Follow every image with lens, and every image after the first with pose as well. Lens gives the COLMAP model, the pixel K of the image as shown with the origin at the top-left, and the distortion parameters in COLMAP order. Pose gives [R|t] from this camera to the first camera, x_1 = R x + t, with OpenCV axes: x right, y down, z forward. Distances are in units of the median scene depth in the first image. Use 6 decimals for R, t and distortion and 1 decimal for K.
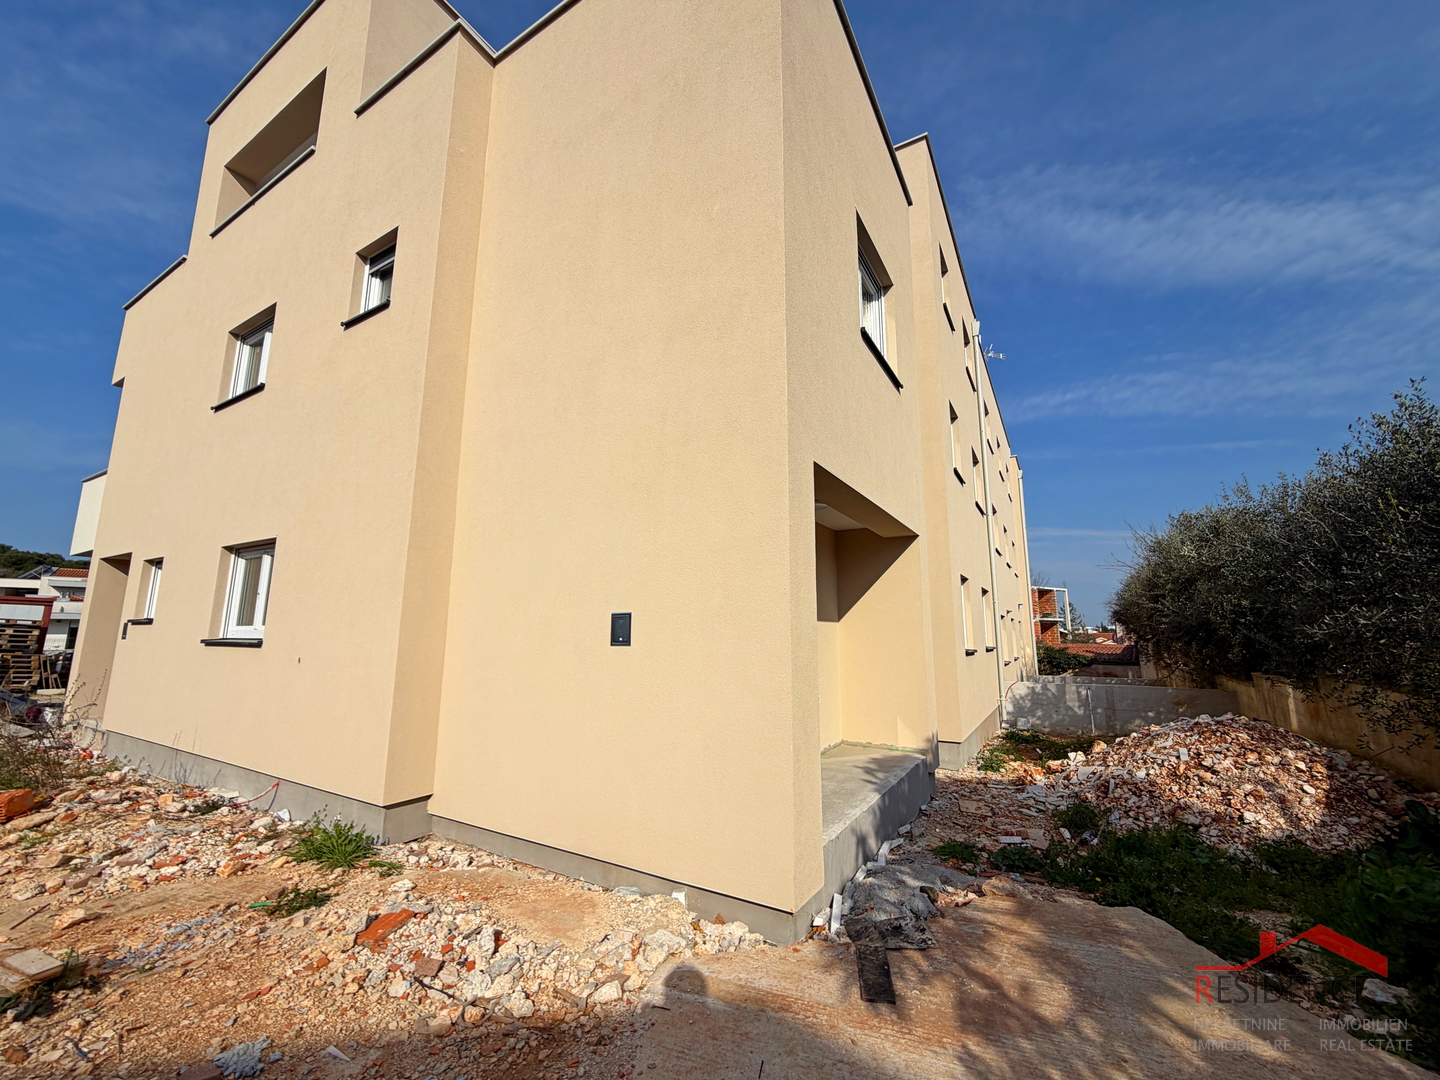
lens RADIAL K [[575.3, 0, 717.6], [0, 575.3, 536.8], [0, 0, 1]] dist [0.000214, 0.000000]
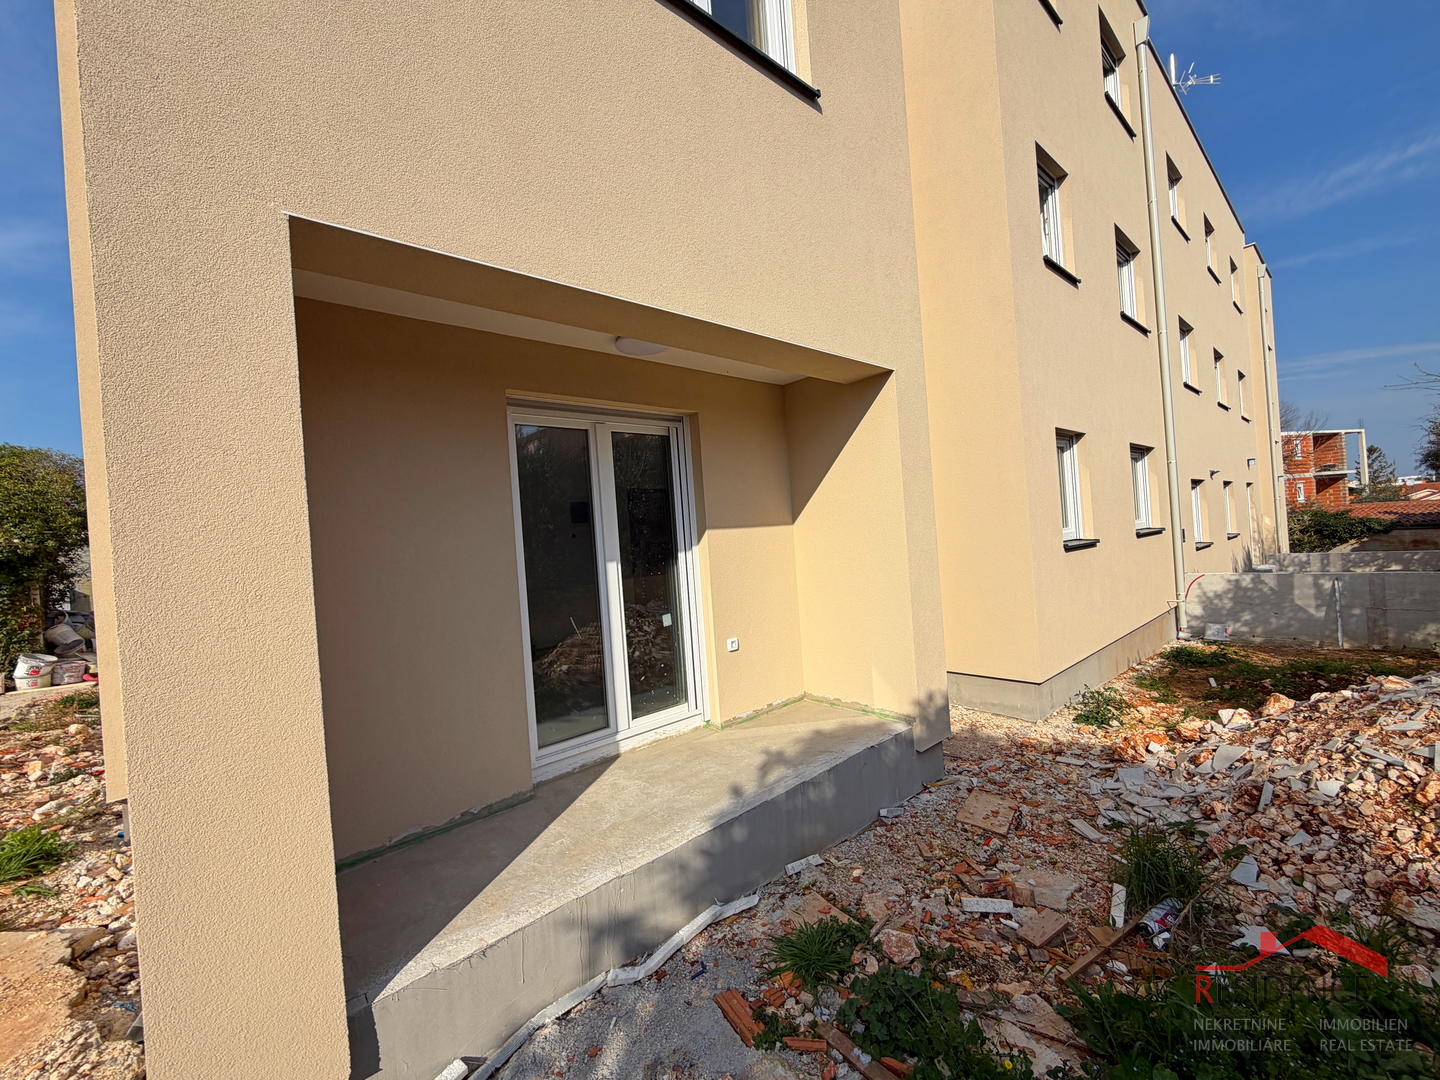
lens RADIAL K [[573.4, 0, 717.2], [0, 573.4, 536.8], [0, 0, 1]] dist [0.000803, -0.000145]
pose [[0.947689, -0.073133, -0.310705, 0.368974], [0.126628, 0.979664, 0.155642, 0.052672], [0.293004, -0.186844, 0.937677, 0.384215]]
